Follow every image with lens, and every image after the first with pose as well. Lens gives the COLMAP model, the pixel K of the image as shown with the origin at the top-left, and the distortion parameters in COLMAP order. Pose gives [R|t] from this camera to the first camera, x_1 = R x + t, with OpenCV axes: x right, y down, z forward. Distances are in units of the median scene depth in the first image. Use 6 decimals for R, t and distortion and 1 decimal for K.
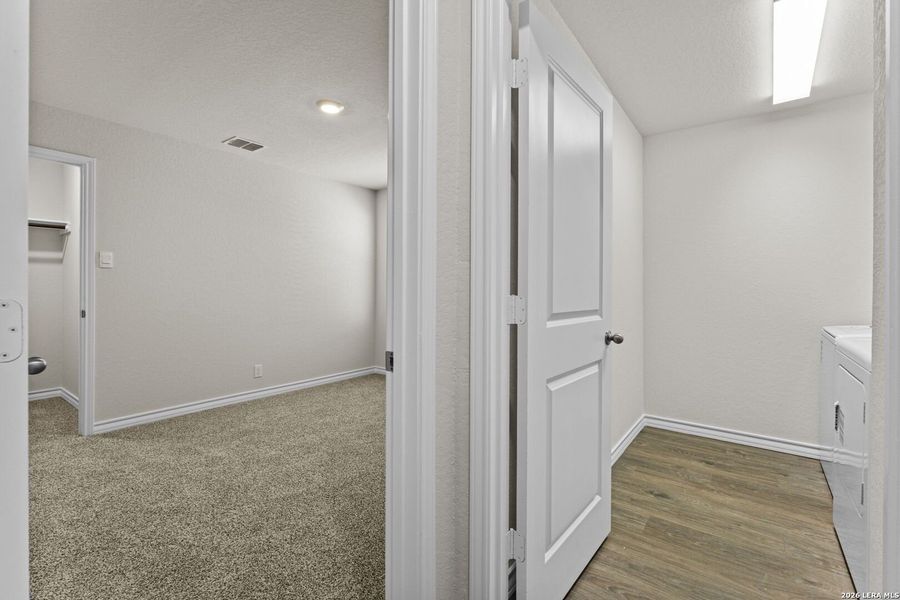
lens RADIAL K [[408.2, 0, 455.6], [0, 408.2, 288.8], [0, 0, 1]] dist [0.017844, -0.000547]
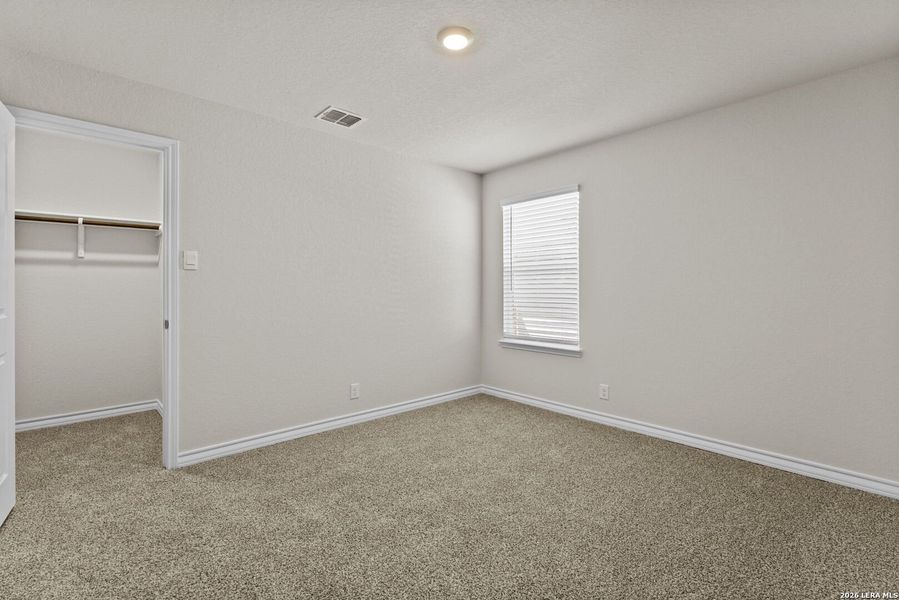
lens RADIAL K [[407.7, 0, 455.1], [0, 407.7, 288.8], [0, 0, 1]] dist [0.017844, -0.000547]
pose [[0.984492, -0.006543, -0.175305, -0.166906], [0.005647, 0.999968, -0.005608, -0.004122], [0.175336, 0.004531, 0.984498, 0.269341]]
